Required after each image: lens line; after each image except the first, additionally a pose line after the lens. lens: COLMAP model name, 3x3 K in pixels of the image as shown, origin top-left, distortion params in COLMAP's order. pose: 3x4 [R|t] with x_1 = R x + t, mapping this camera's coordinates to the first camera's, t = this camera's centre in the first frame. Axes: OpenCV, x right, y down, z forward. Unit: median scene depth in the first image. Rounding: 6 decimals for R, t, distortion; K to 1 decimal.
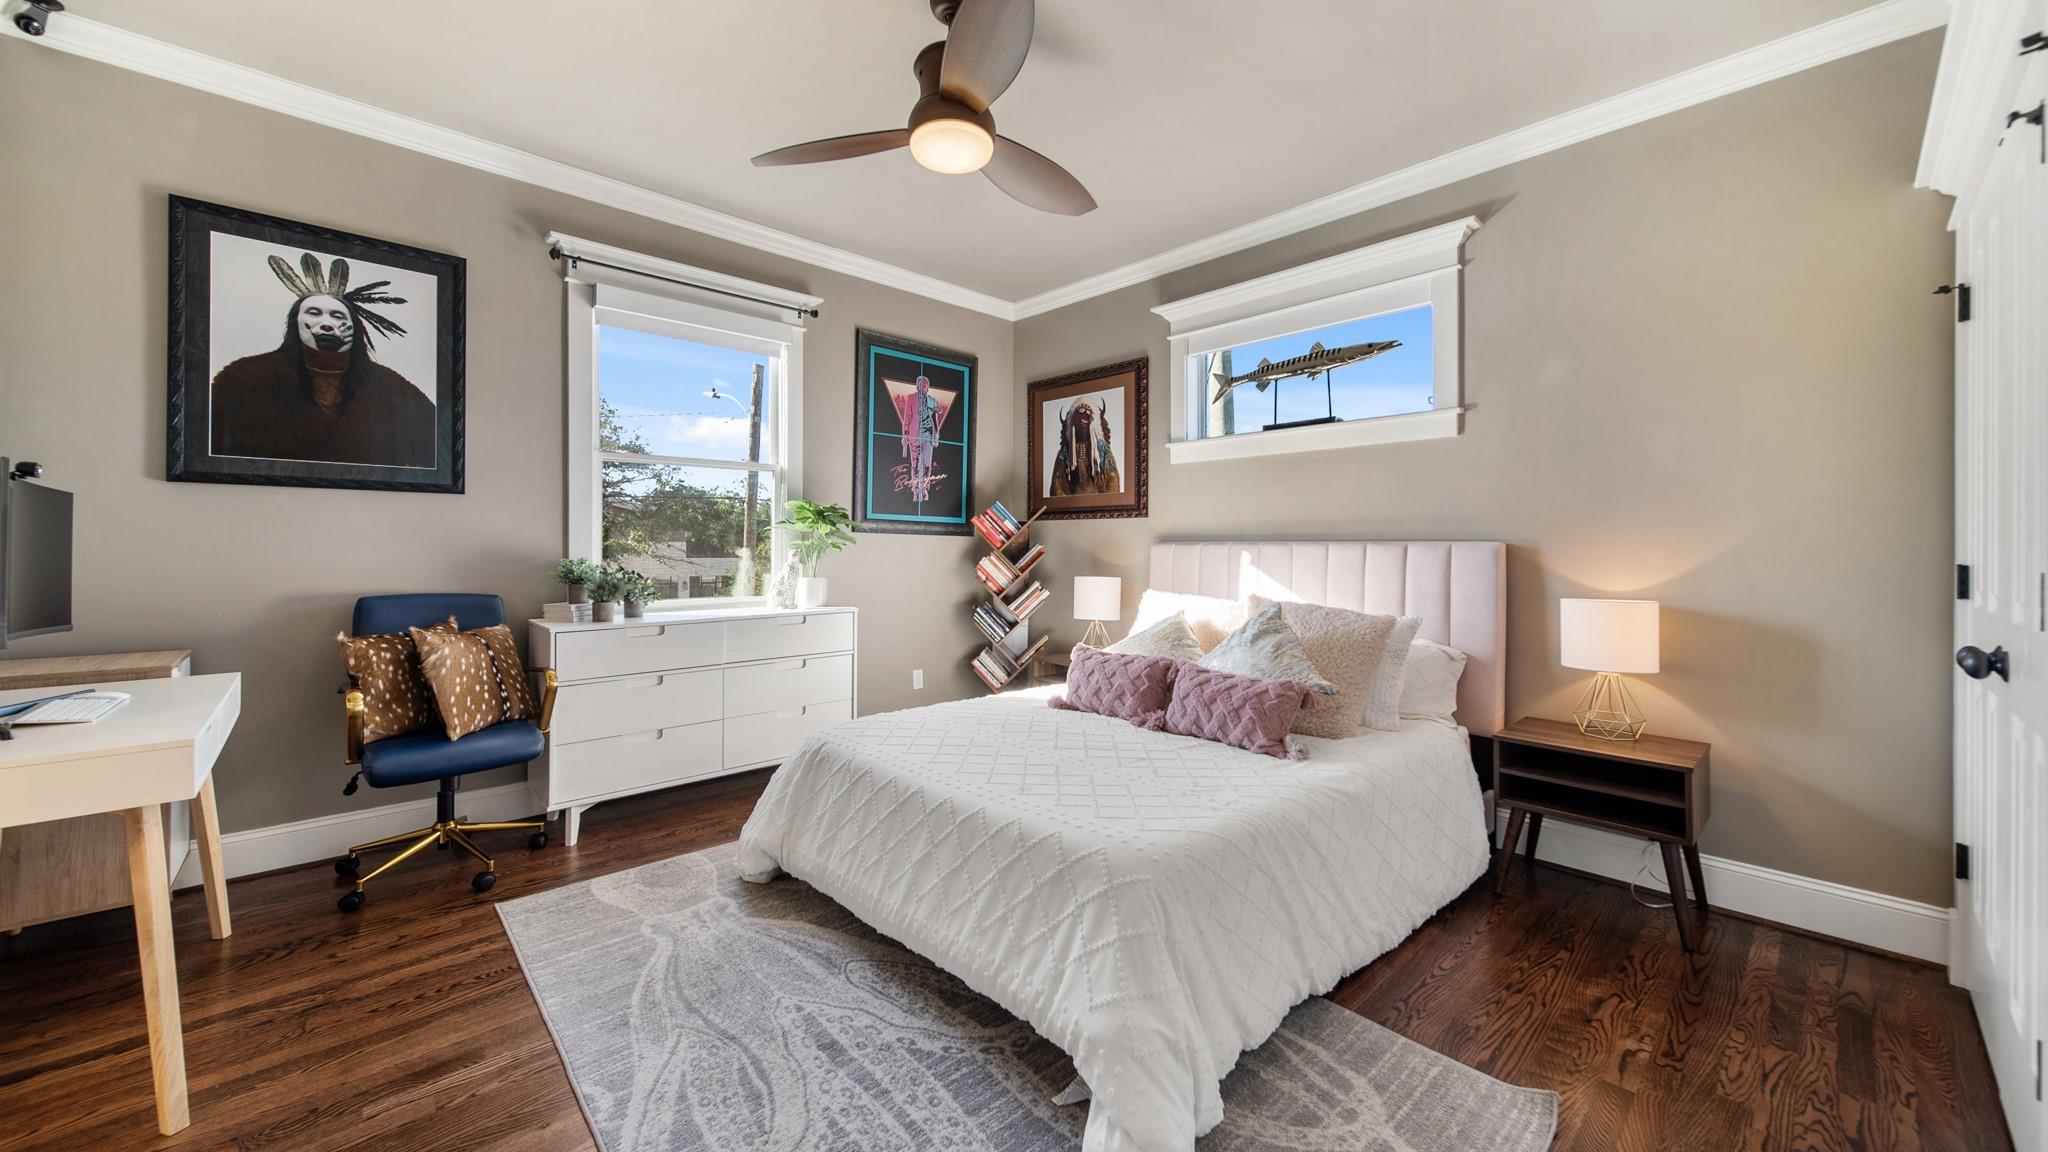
lens RADIAL K [[742.7, 0, 1000.4], [0, 742.7, 547.1], [0, 0, 1]] dist [-0.001349, -0.000479]
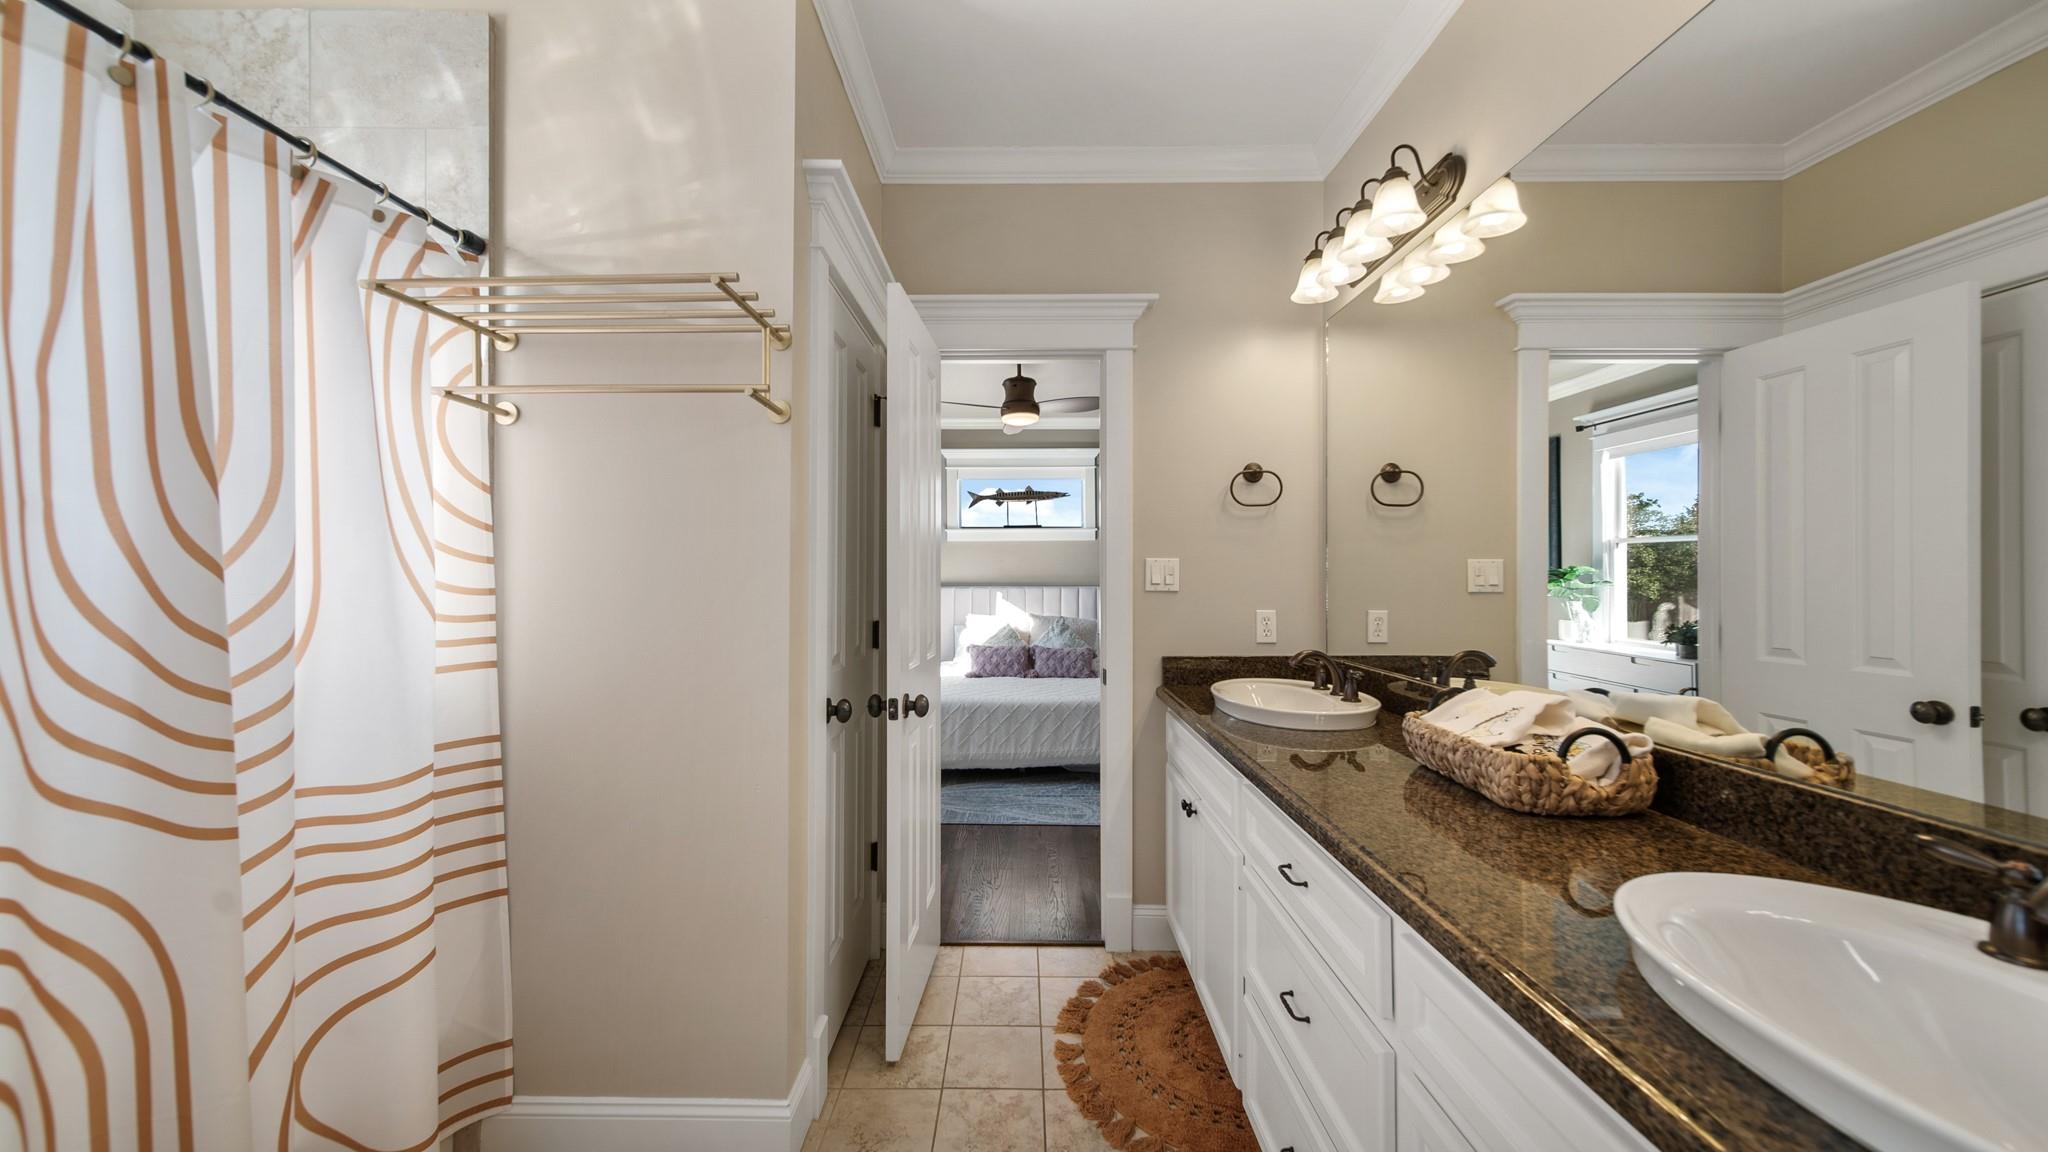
lens RADIAL K [[734.8, 0, 1019.1], [0, 734.8, 570.1], [0, 0, 1]] dist [0.001194, -0.000221]
pose [[0.671296, -0.004932, 0.741173, -1.041785], [0.005536, 0.999983, 0.001640, -0.052610], [-0.741169, 0.003002, 0.671312, -0.301613]]
